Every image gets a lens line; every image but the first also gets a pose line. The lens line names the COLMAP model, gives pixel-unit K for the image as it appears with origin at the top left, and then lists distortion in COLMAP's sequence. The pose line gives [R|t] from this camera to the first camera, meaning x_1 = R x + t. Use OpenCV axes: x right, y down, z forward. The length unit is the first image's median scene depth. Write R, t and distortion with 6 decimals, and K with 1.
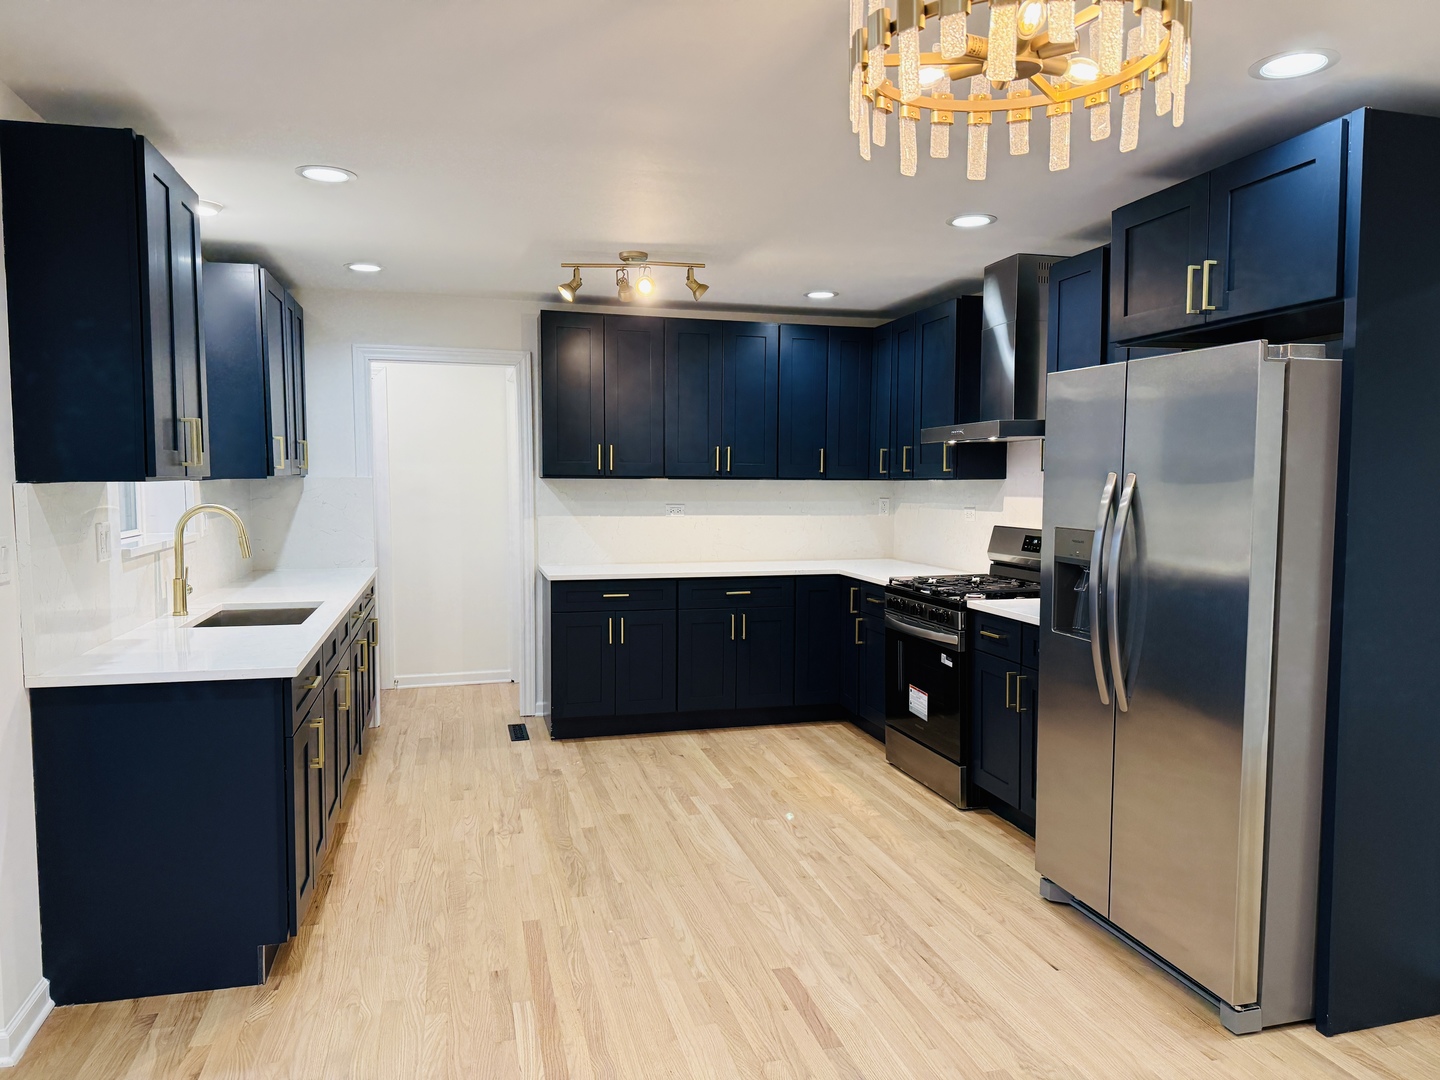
lens RADIAL K [[1022.2, 0, 720.0], [0, 1022.2, 540.0], [0, 0, 1]] dist [0.177154, -0.326947]
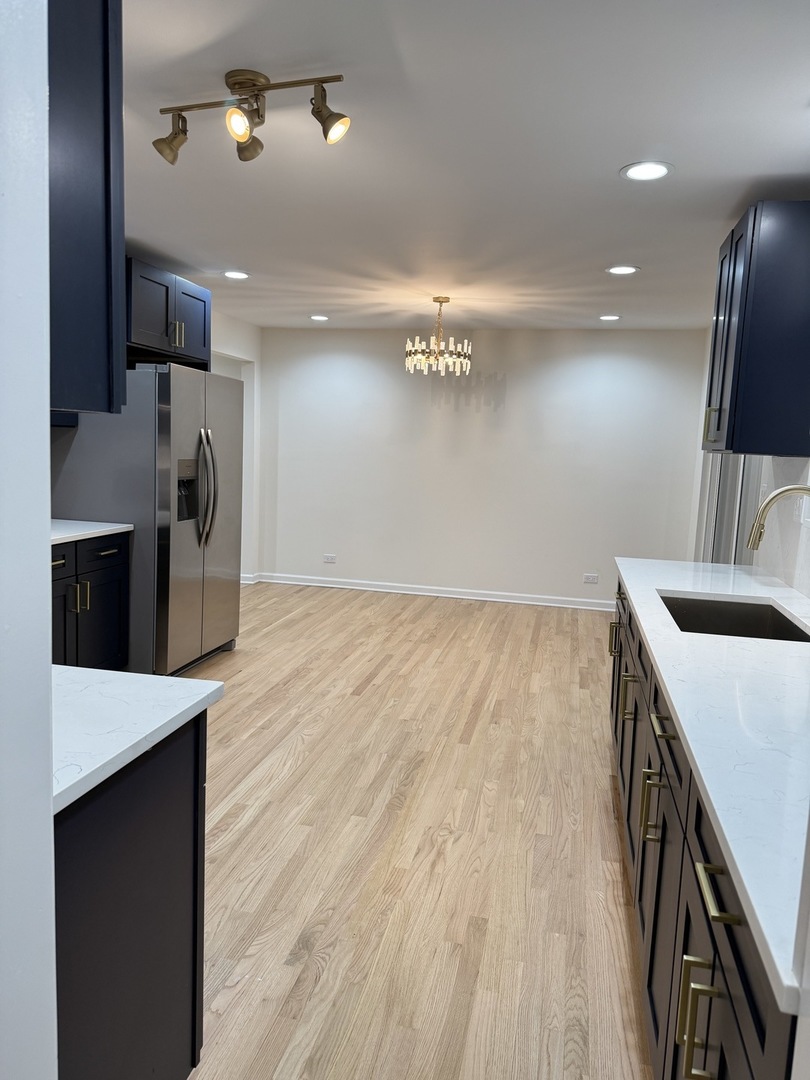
lens RADIAL K [[766.7, 0, 405.0], [0, 766.7, 540.0], [0, 0, 1]] dist [0.177154, -0.326947]
pose [[-0.893153, -0.092639, 0.440110, -0.413701], [-0.013040, 0.983480, 0.180548, -0.084734], [-0.449565, 0.155518, -0.879605, 1.438396]]
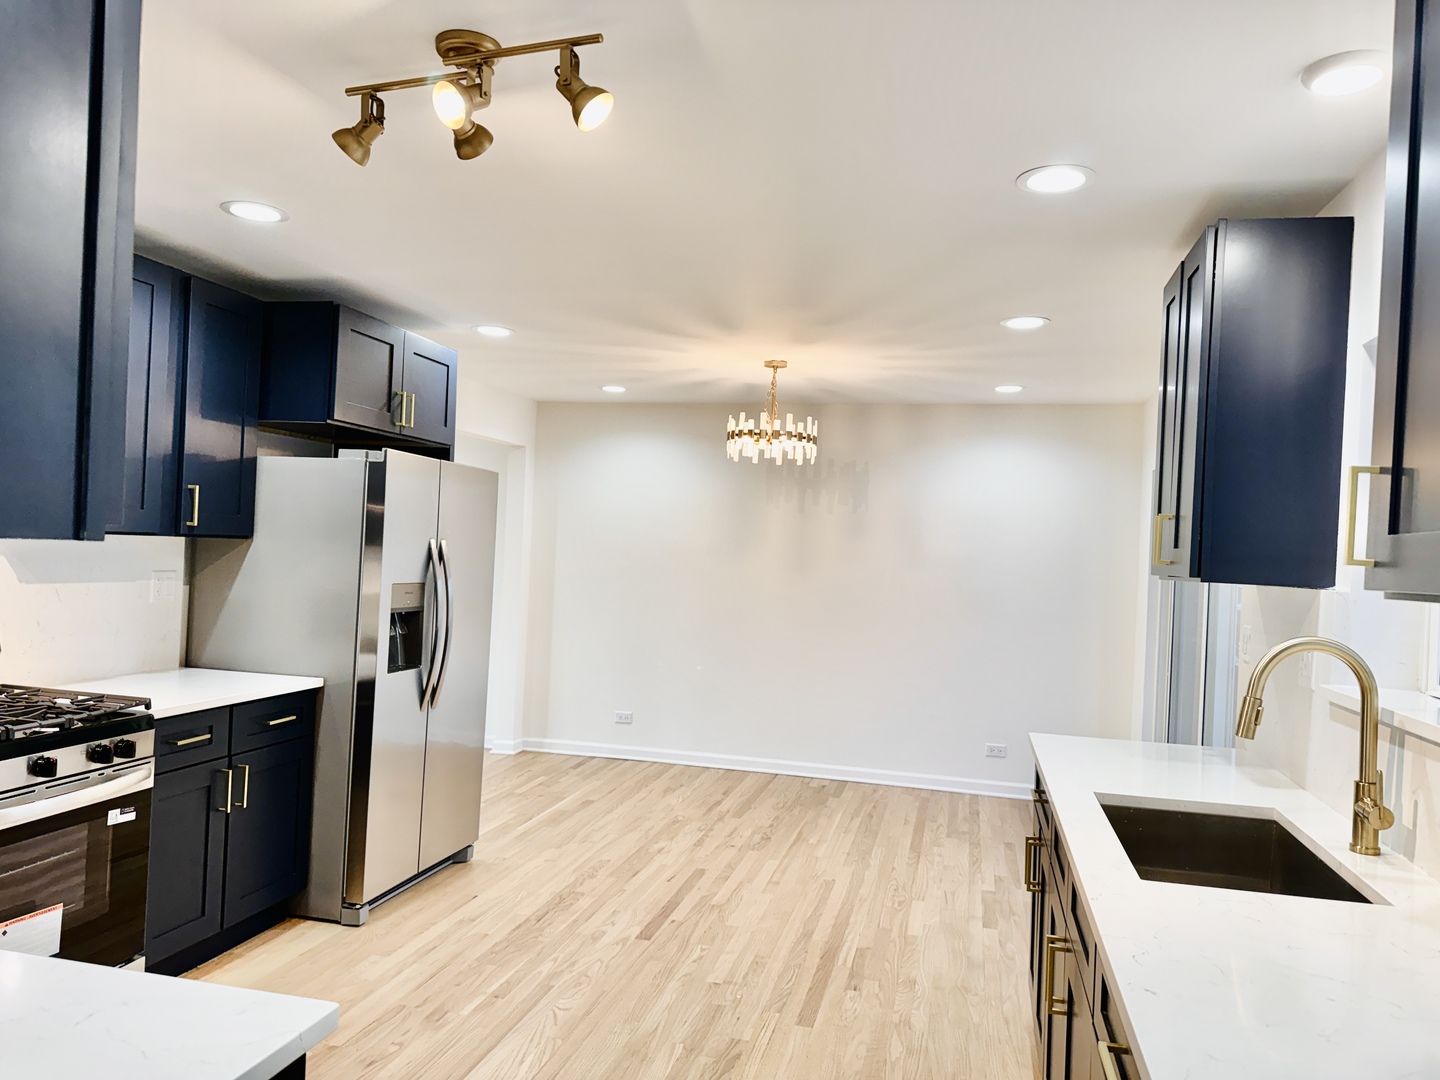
lens RADIAL K [[1025.0, 0, 730.0], [0, 1025.0, 550.7], [0, 0, 1]] dist [0.177858, -0.400504]
pose [[-0.886989, -0.039063, 0.460136, -0.398401], [-0.014722, 0.998301, 0.056371, -0.088033], [-0.461556, 0.043226, -0.886057, 1.363744]]
